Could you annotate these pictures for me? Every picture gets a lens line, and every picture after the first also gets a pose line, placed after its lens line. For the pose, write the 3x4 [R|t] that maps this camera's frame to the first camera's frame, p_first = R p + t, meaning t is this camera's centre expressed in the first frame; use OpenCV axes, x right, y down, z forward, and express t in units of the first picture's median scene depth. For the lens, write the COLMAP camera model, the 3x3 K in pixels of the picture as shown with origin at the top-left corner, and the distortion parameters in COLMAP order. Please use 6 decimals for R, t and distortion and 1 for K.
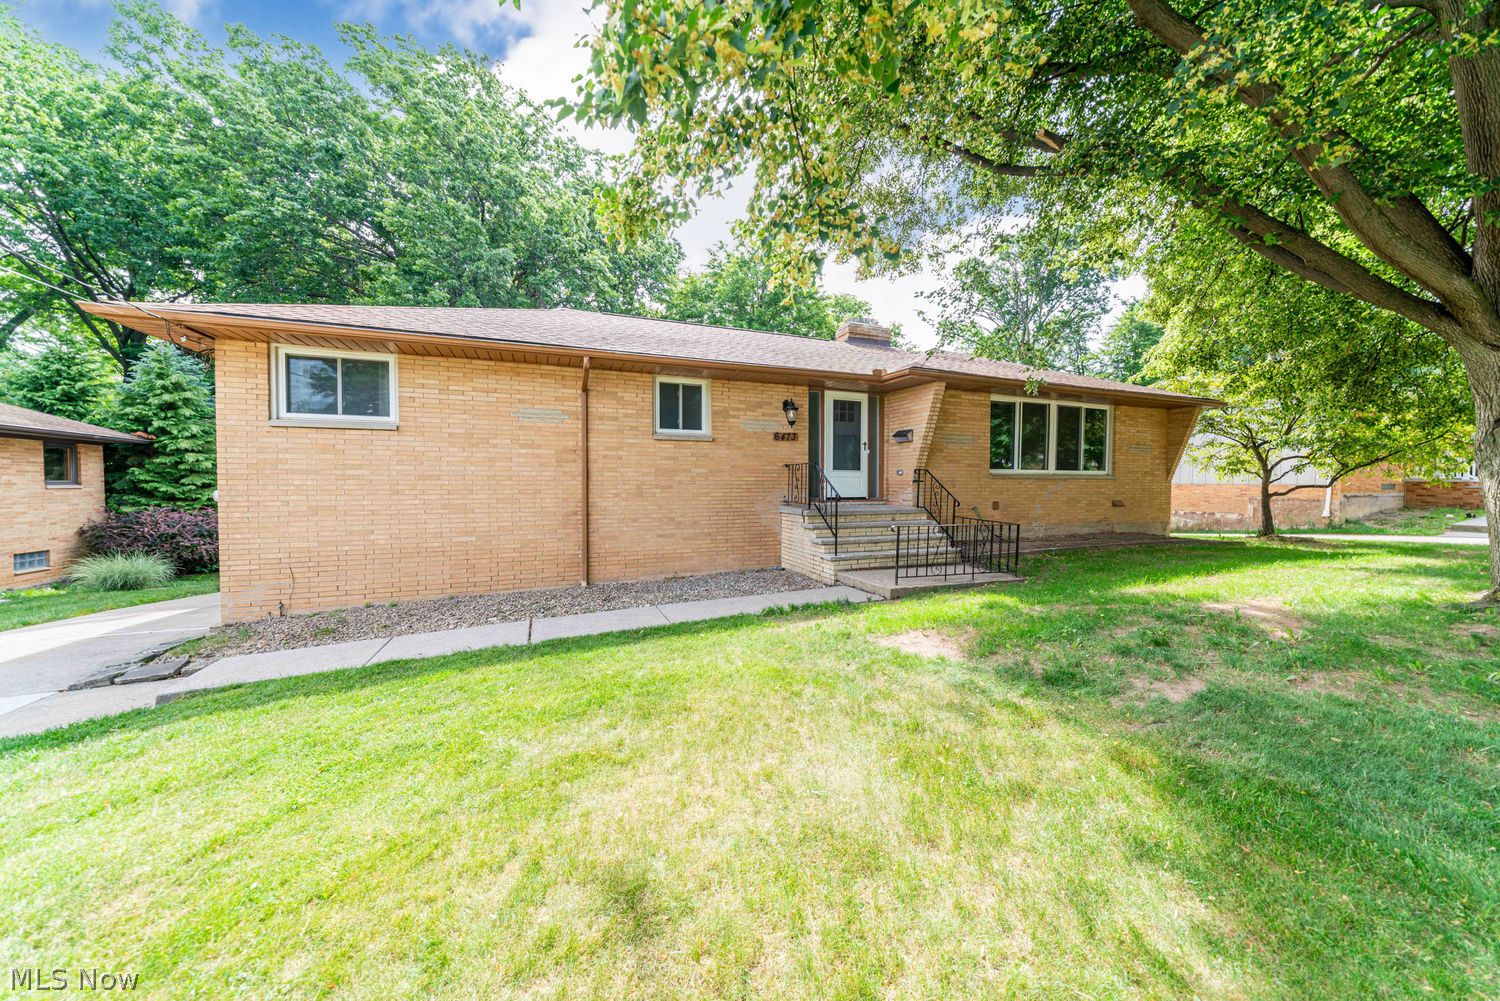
lens RADIAL K [[521.5, 0, 757.7], [0, 521.5, 498.4], [0, 0, 1]] dist [0.000691, -0.000040]
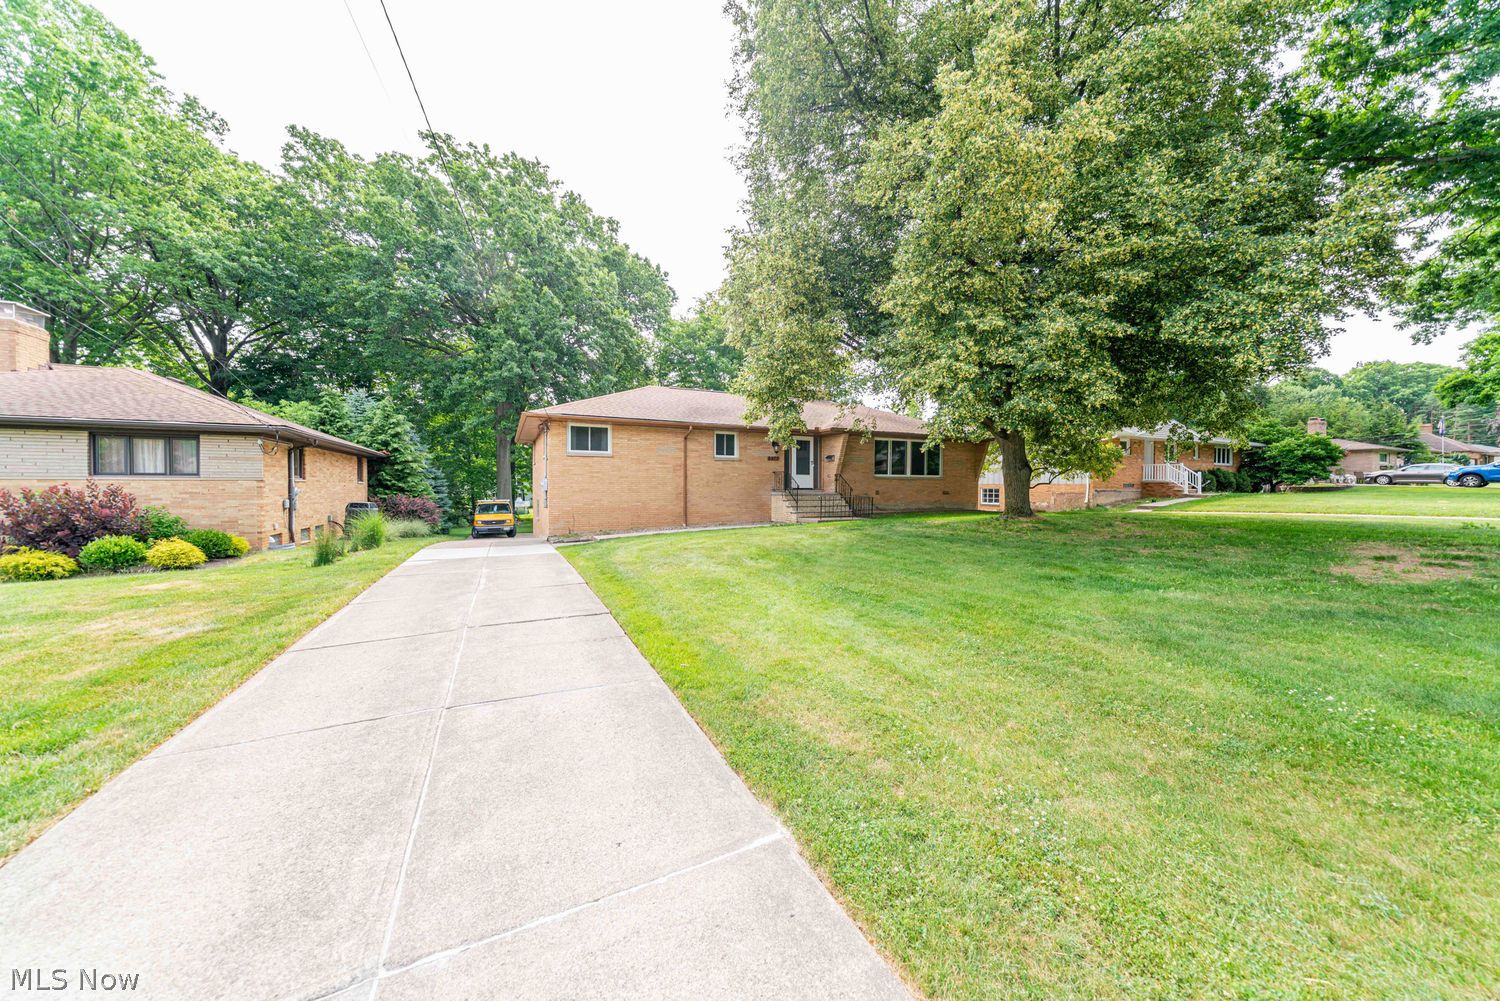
lens RADIAL K [[521.5, 0, 748.7], [0, 521.5, 495.7], [0, 0, 1]] dist [0.000691, -0.000040]
pose [[0.998820, 0.001094, 0.048548, -0.141412], [-0.000531, 0.999933, -0.011602, 0.052926], [-0.048557, 0.011563, 0.998753, -1.038229]]
